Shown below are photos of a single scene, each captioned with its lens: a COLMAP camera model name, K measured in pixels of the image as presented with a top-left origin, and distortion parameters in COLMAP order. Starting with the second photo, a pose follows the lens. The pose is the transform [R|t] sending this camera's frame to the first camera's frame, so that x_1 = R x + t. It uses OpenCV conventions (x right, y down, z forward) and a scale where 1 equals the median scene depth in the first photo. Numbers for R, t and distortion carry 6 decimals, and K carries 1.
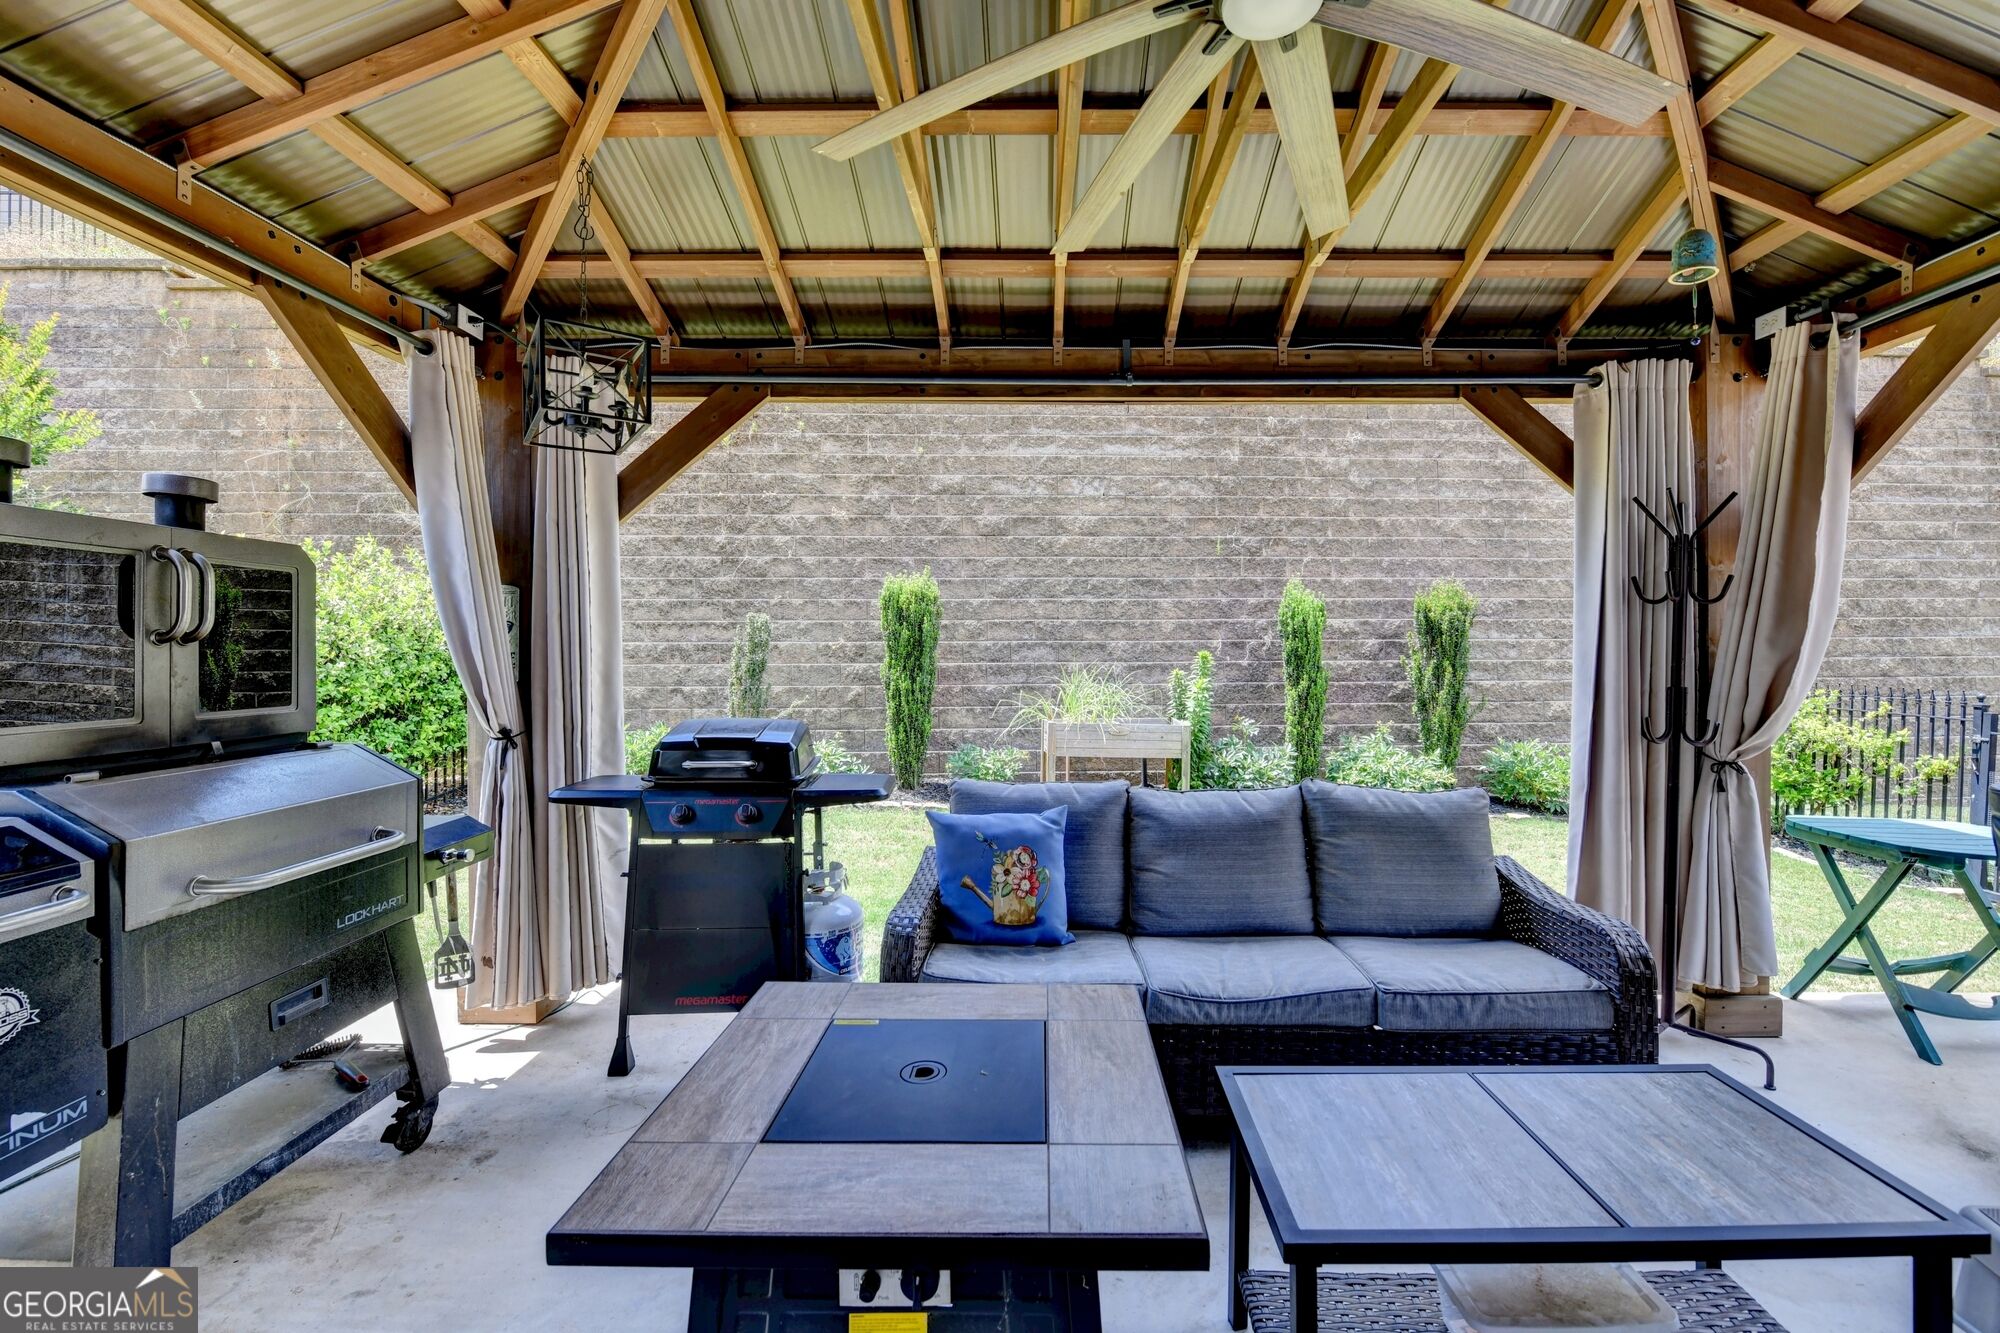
lens RADIAL K [[840.1, 0, 1013.9], [0, 840.1, 651.8], [0, 0, 1]] dist [-0.012173, -0.000356]
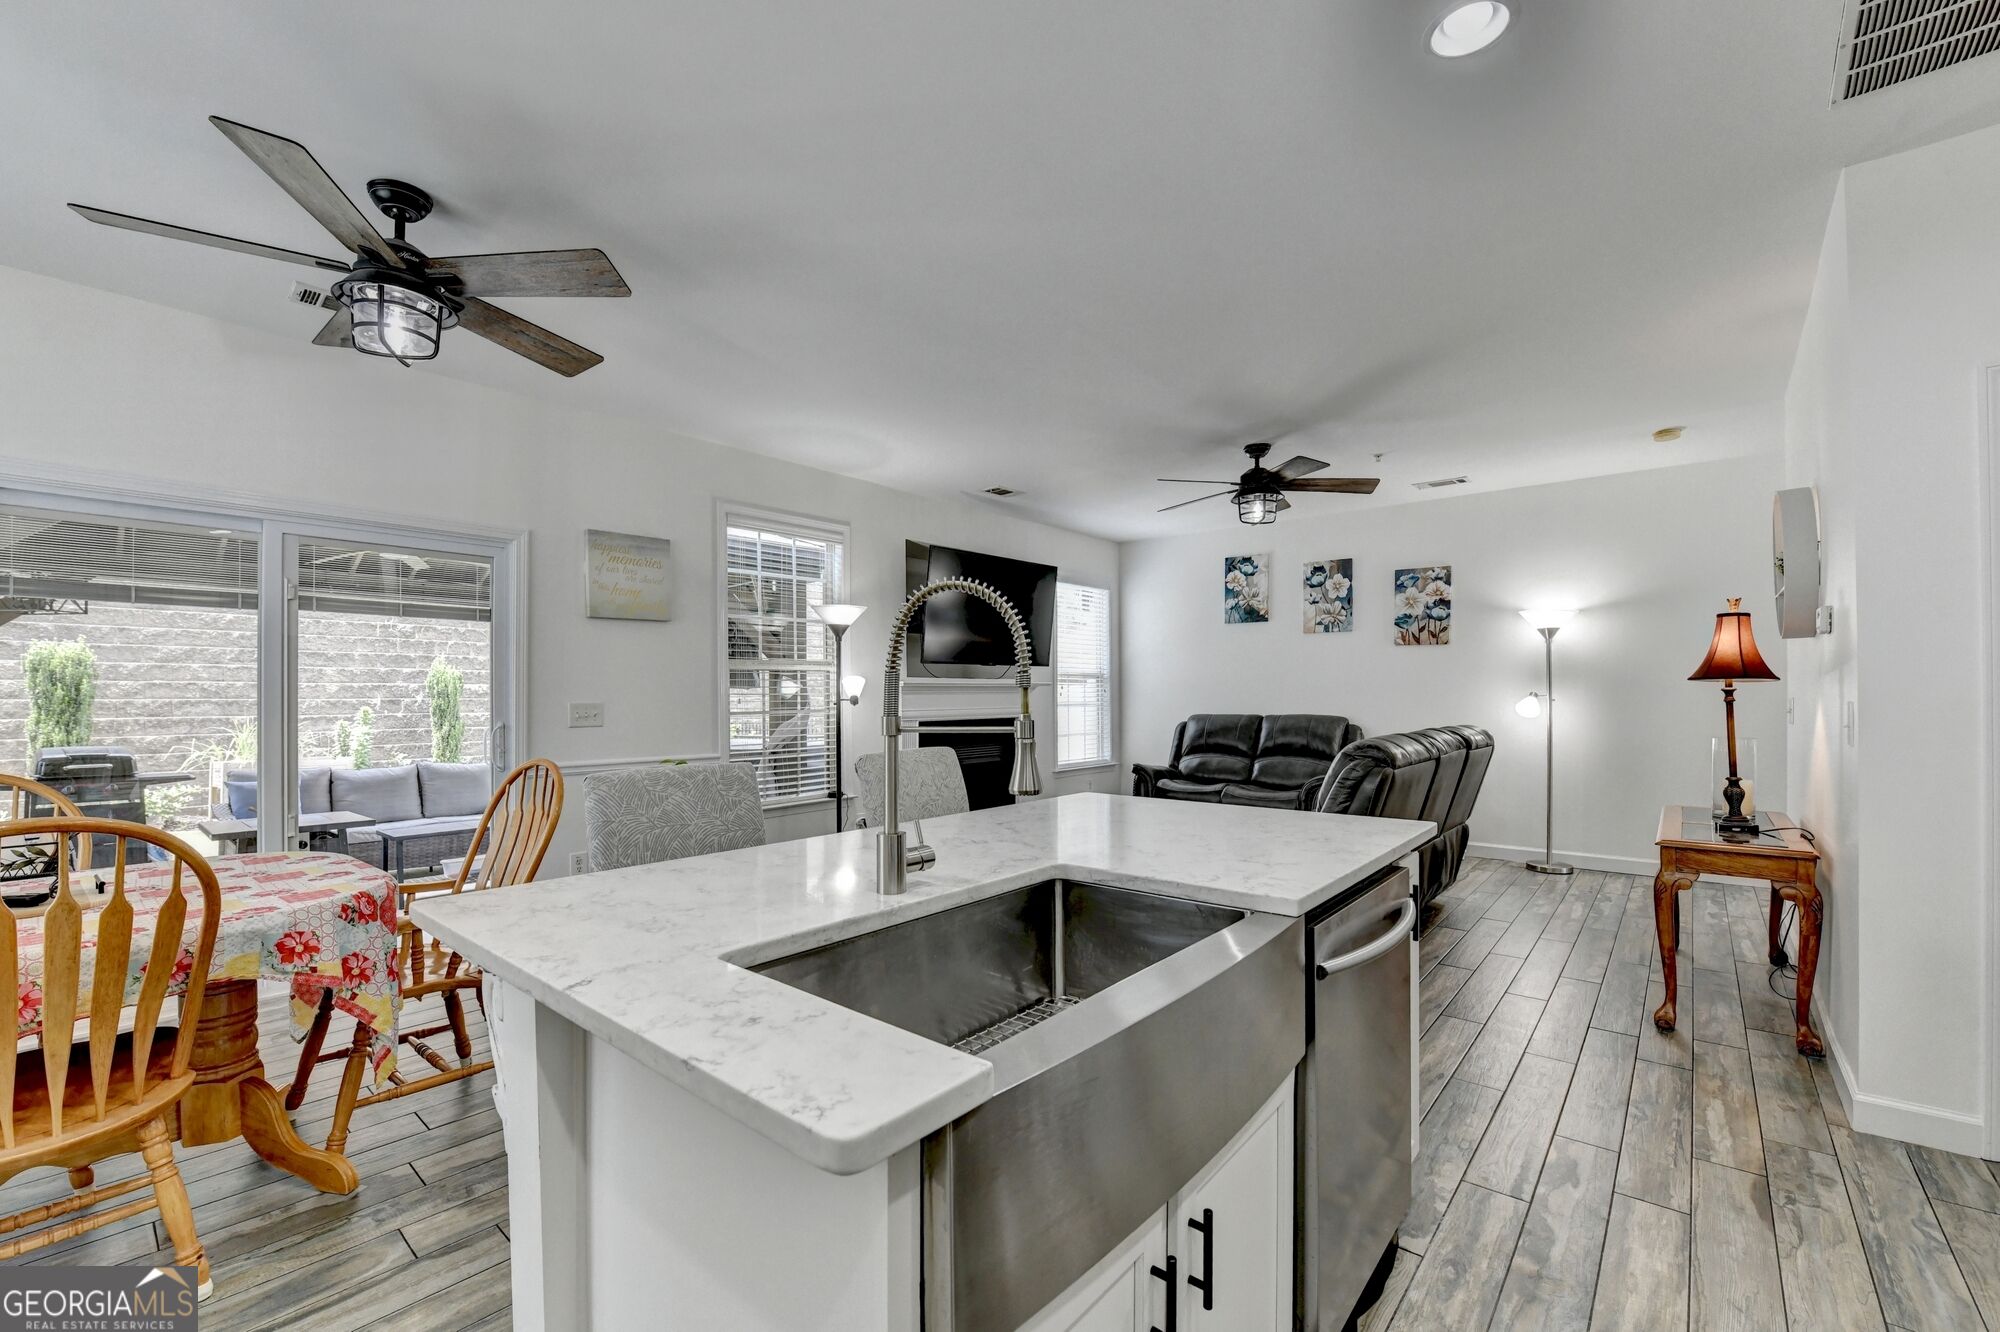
lens RADIAL K [[840.1, 0, 990.8], [0, 840.1, 693.0], [0, 0, 1]] dist [-0.012173, -0.000356]
pose [[0.643699, 0.007809, 0.765239, -0.158843], [0.001341, 0.999935, -0.011332, -0.006680], [-0.765278, 0.008320, 0.643646, -0.660879]]
